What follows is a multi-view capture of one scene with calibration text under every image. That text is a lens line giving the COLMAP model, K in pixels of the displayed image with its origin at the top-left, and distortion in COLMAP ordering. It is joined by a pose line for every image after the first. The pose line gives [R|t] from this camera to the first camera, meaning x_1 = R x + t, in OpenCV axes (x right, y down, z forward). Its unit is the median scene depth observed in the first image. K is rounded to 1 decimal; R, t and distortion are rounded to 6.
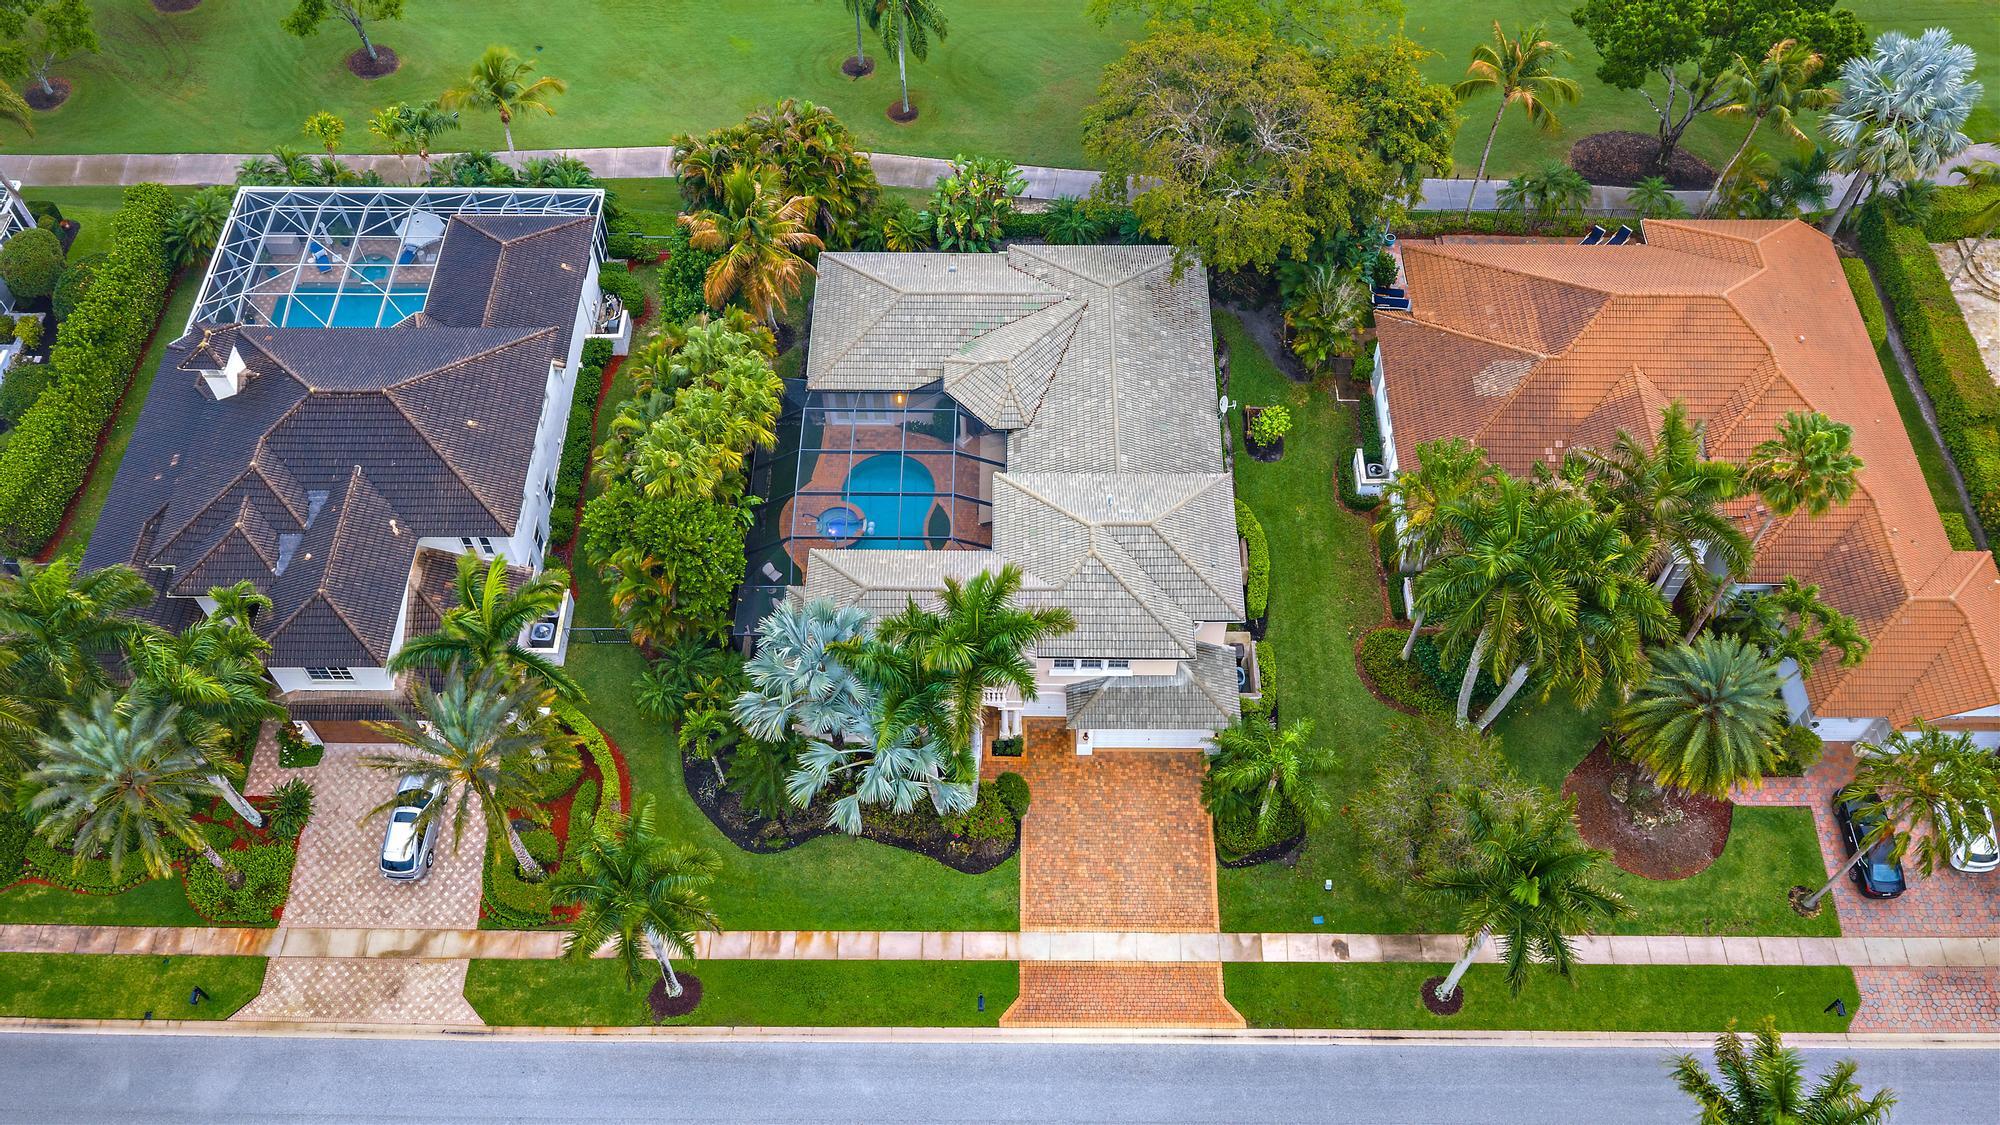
lens RADIAL K [[1649.5, 0, 1005.2], [0, 1649.5, 559.5], [0, 0, 1]] dist [0.023873, -0.032967]
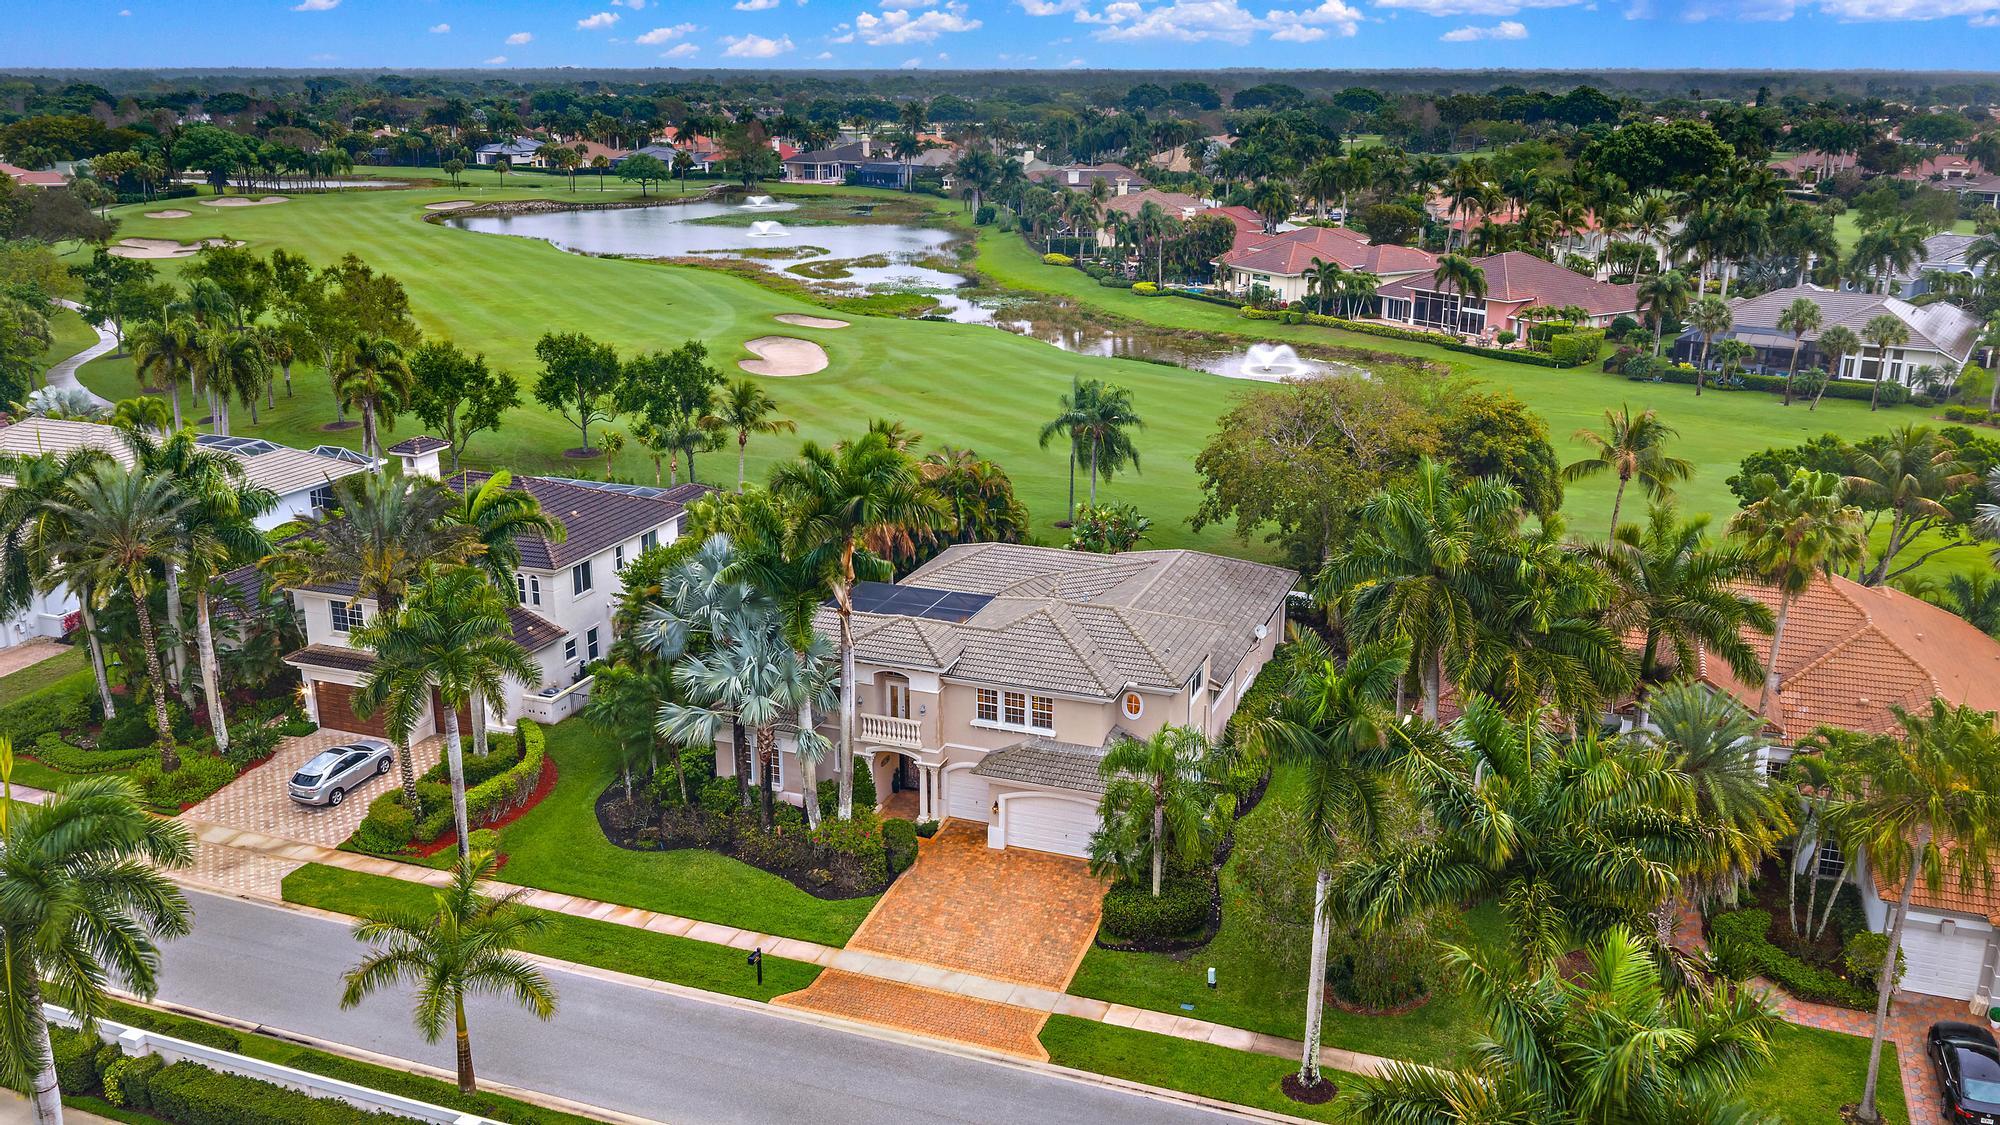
lens RADIAL K [[1649.5, 0, 1004.9], [0, 1649.5, 564.8], [0, 0, 1]] dist [0.023873, -0.032967]
pose [[0.938064, 0.103662, -0.330592, 0.347221], [-0.286629, 0.768224, -0.572430, 0.534078], [0.194629, 0.631733, 0.750355, 0.246454]]
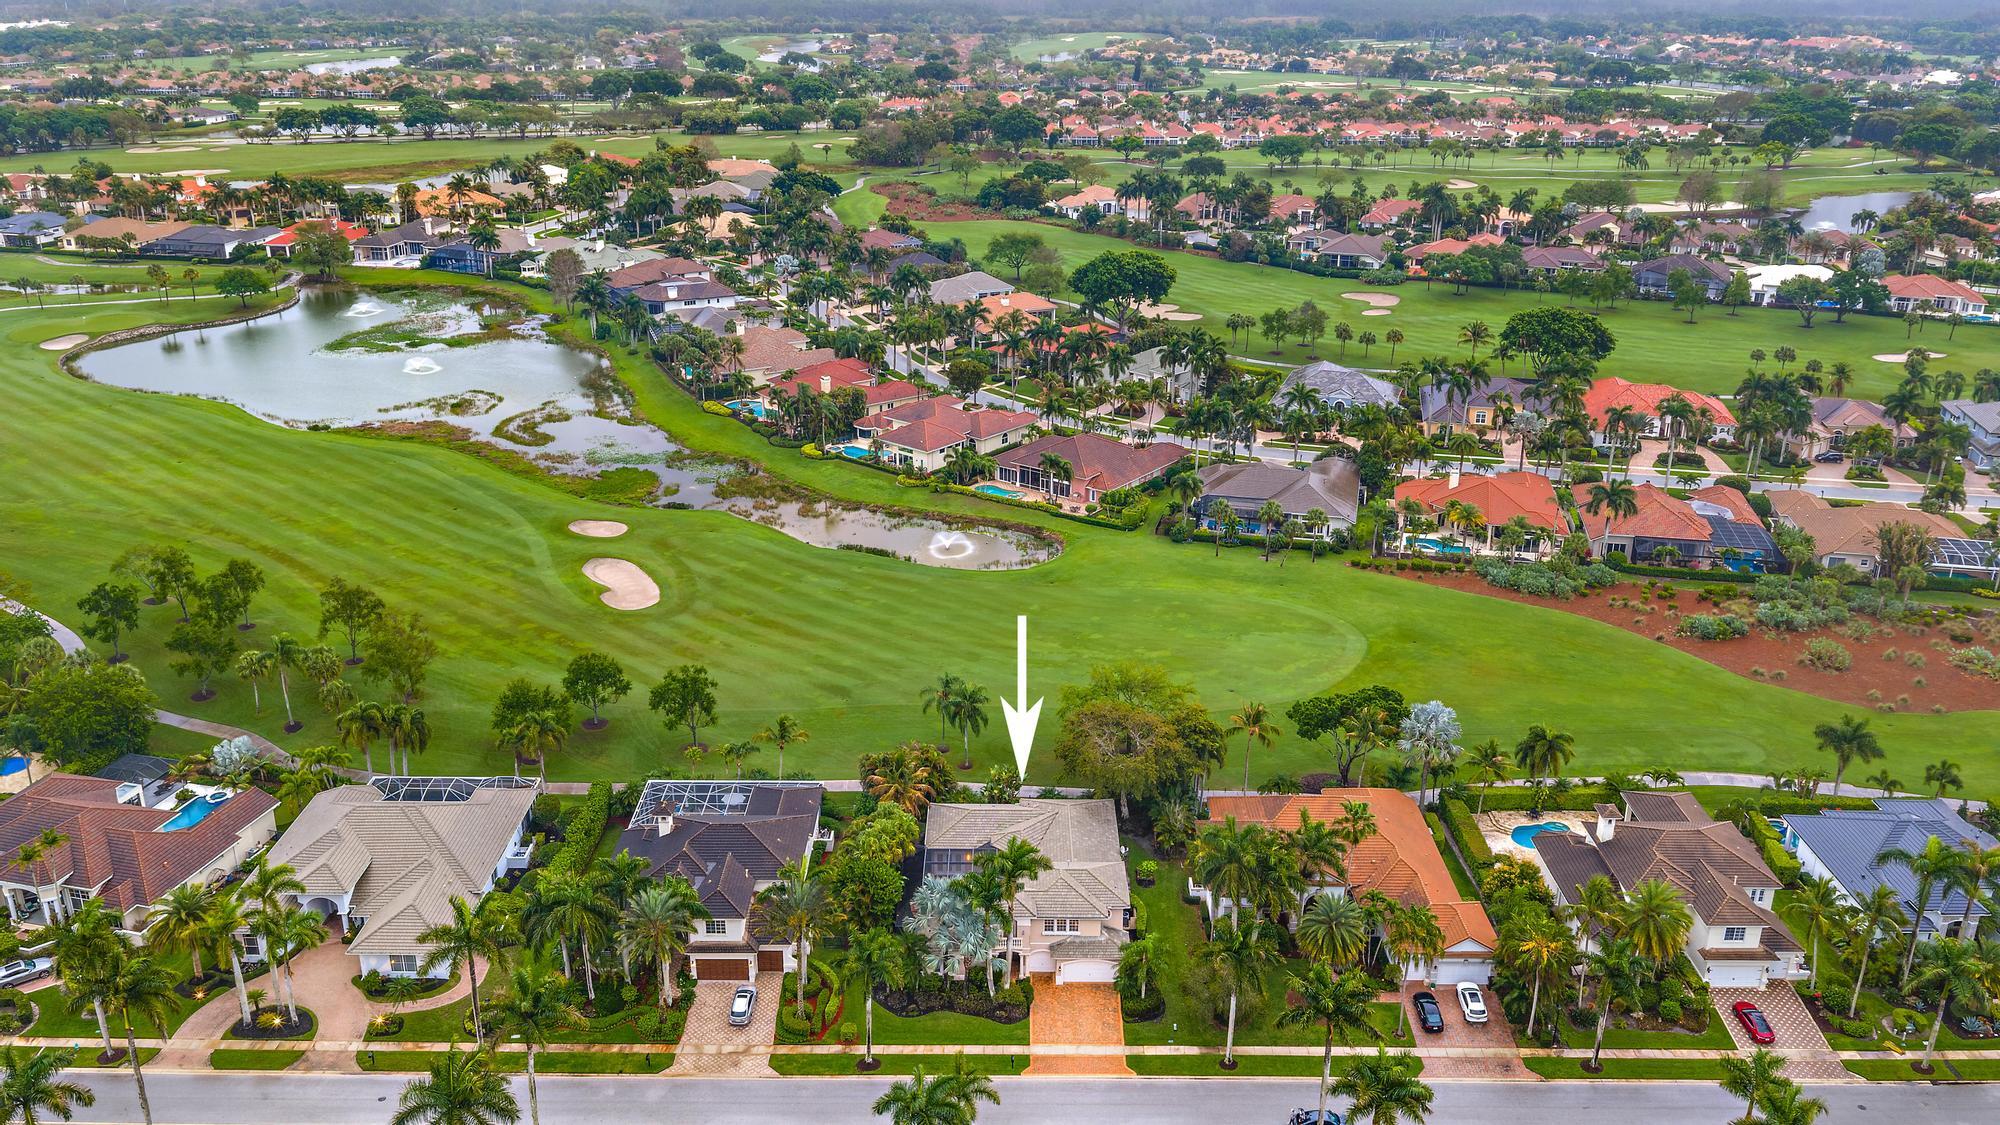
lens RADIAL K [[1649.5, 0, 999.3], [0, 1649.5, 558.8], [0, 0, 1]] dist [0.023873, -0.032967]
pose [[0.999987, 0.003559, 0.003637, -0.039974], [-0.000892, 0.826205, -0.563369, 0.896168], [-0.005010, 0.563358, 0.826198, -1.091606]]
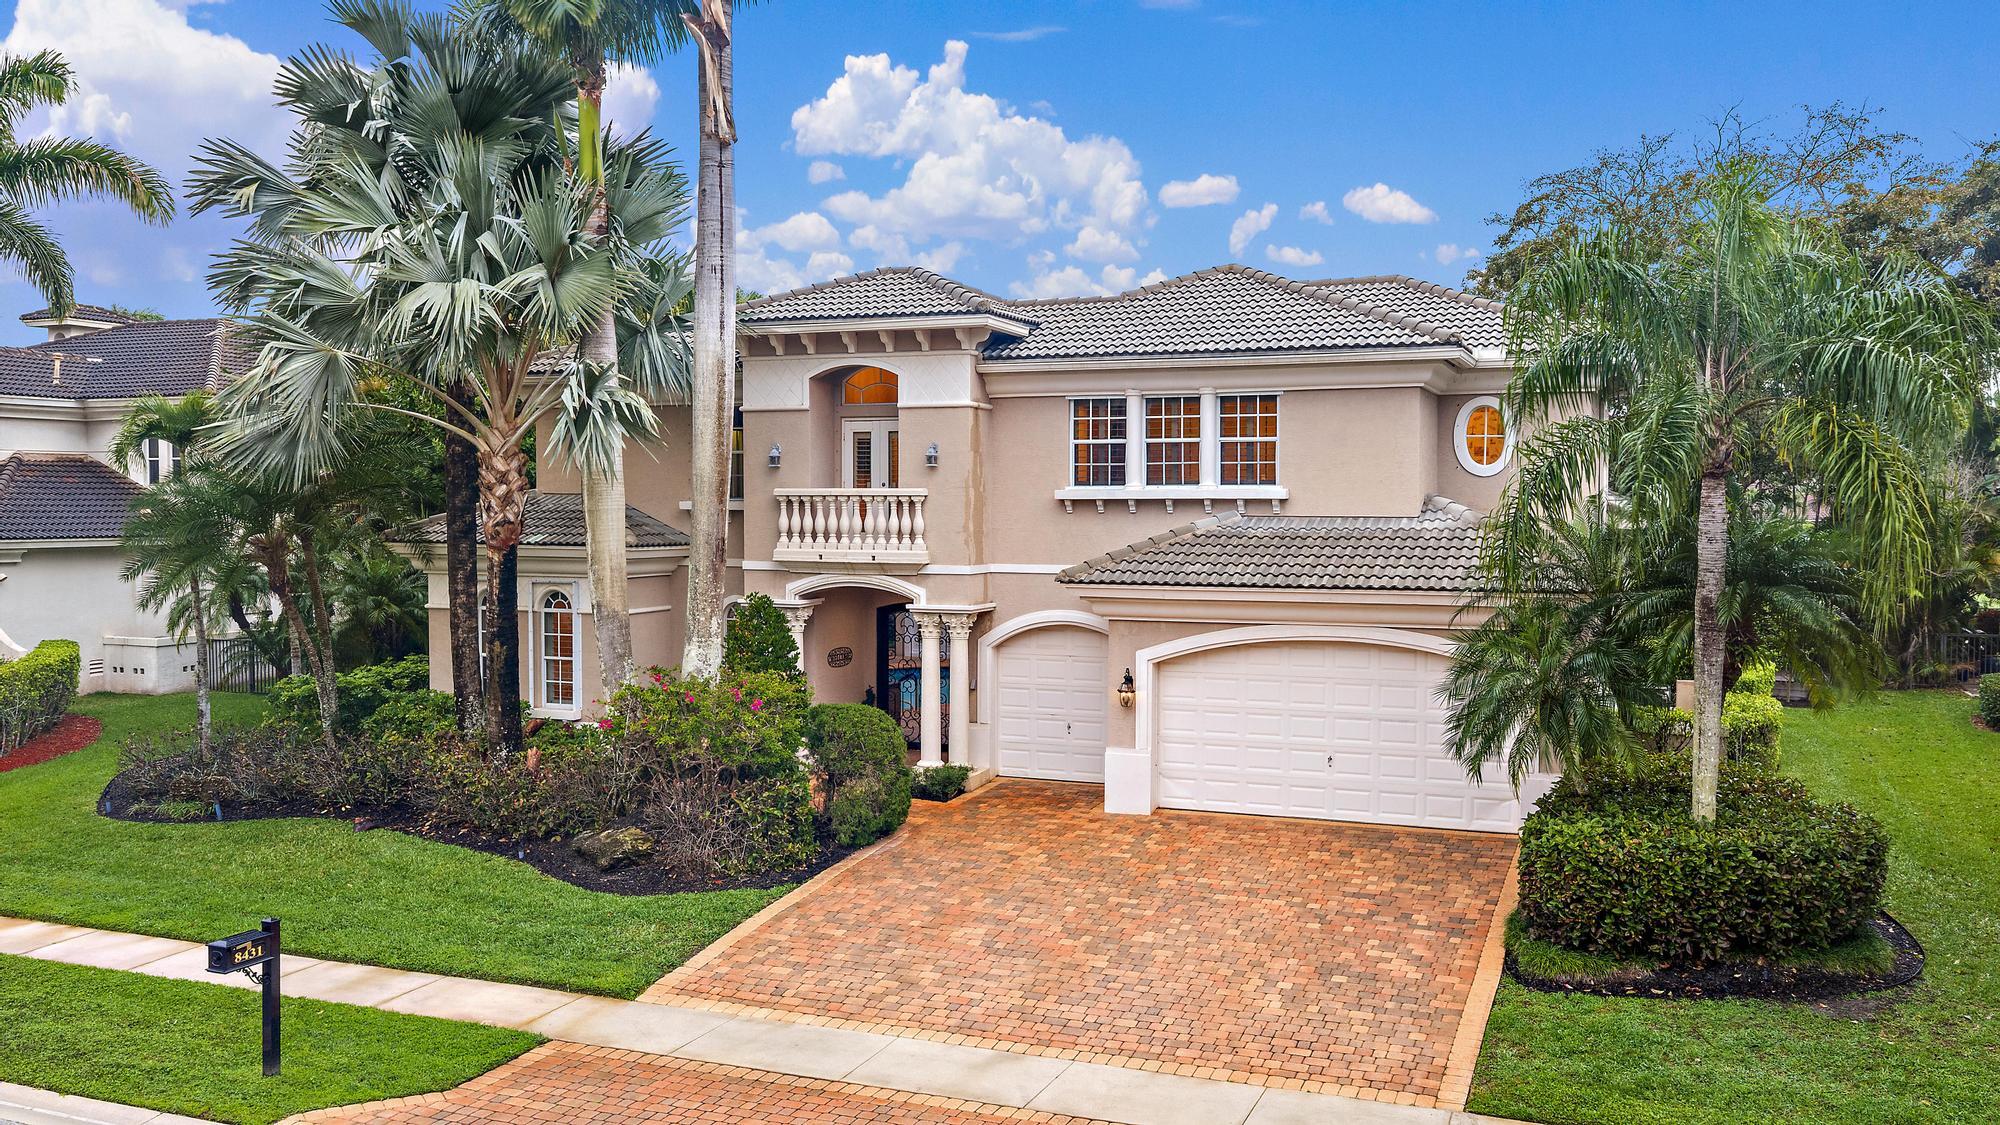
lens RADIAL K [[1649.5, 0, 1004.2], [0, 1649.5, 554.2], [0, 0, 1]] dist [0.023873, -0.032967]
pose [[0.929394, 0.016905, -0.368703, 0.150081], [-0.306262, 0.592832, -0.744818, 0.350964], [0.205987, 0.805149, 0.556151, 0.813165]]
